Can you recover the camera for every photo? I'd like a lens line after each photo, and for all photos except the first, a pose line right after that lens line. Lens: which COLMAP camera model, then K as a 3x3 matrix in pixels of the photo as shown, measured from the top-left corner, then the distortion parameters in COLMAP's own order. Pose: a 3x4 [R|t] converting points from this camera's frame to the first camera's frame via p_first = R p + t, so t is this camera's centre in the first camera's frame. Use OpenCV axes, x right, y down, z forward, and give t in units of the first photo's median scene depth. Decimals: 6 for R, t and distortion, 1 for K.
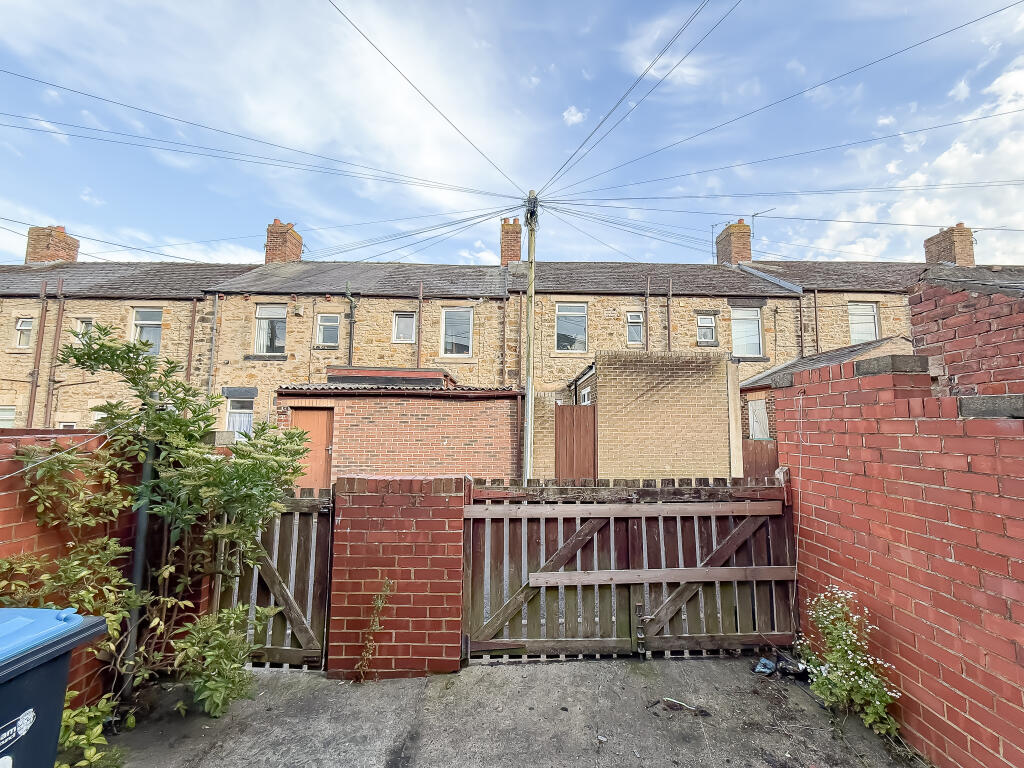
lens RADIAL K [[413.6, 0, 511.0], [0, 413.6, 383.9], [0, 0, 1]] dist [-0.003263, -0.000108]
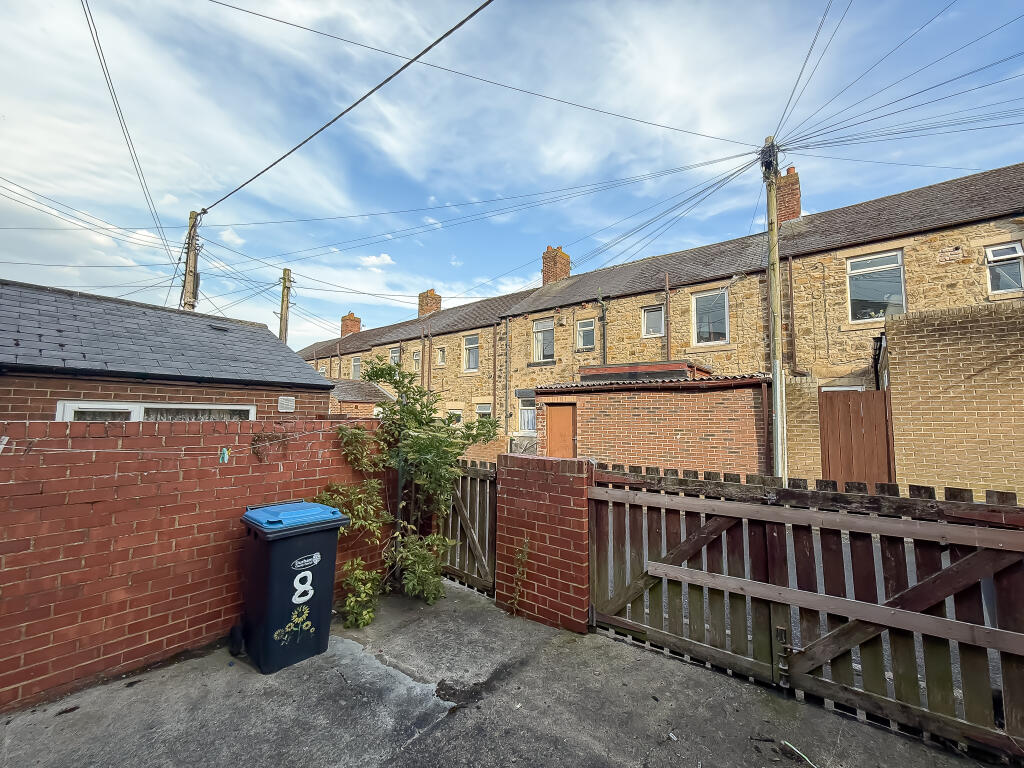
lens RADIAL K [[411.5, 0, 508.4], [0, 411.5, 383.3], [0, 0, 1]] dist [-0.002598, -0.000086]
pose [[0.765678, -0.056392, -0.640747, 0.159883], [0.061120, 0.998021, -0.014798, 0.008911], [0.640314, -0.027832, 0.767609, 0.012909]]
